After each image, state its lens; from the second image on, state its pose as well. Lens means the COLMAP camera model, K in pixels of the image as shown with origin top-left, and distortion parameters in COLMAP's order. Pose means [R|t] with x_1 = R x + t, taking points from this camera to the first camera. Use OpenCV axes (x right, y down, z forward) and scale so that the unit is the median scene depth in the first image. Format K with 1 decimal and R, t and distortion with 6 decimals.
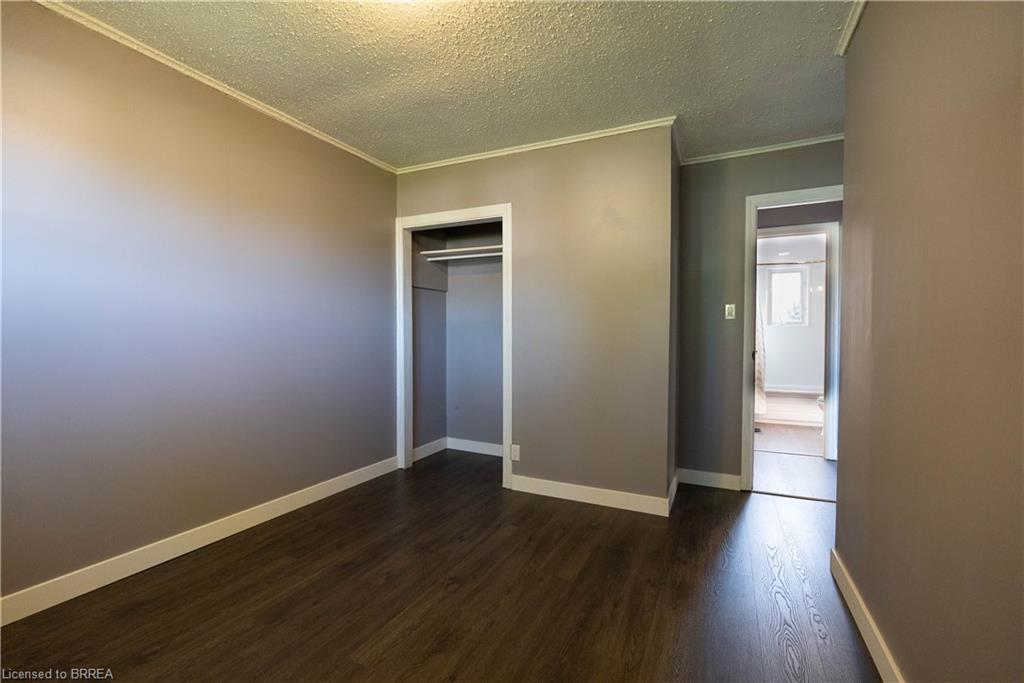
lens RADIAL K [[448.2, 0, 510.7], [0, 448.2, 333.3], [0, 0, 1]] dist [-0.006818, 0.000891]
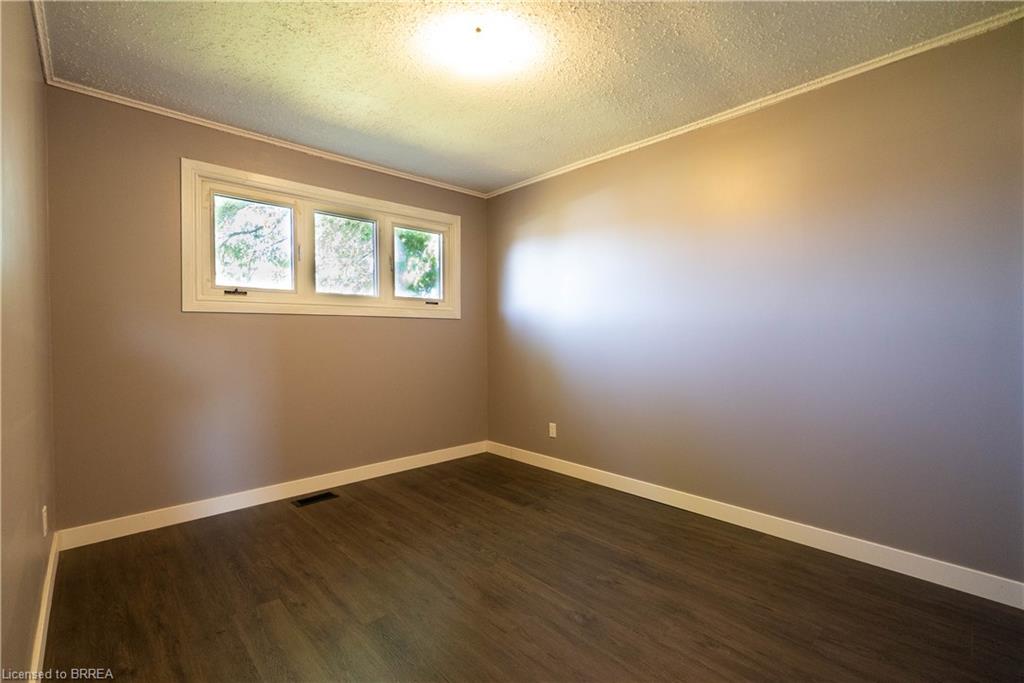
lens RADIAL K [[448.2, 0, 511.7], [0, 448.2, 339.4], [0, 0, 1]] dist [-0.006818, 0.000891]
pose [[-0.353196, 0.008354, -0.935512, 0.740579], [0.003339, 0.999965, 0.007669, -0.006089], [0.935544, -0.000414, -0.353211, 1.157926]]
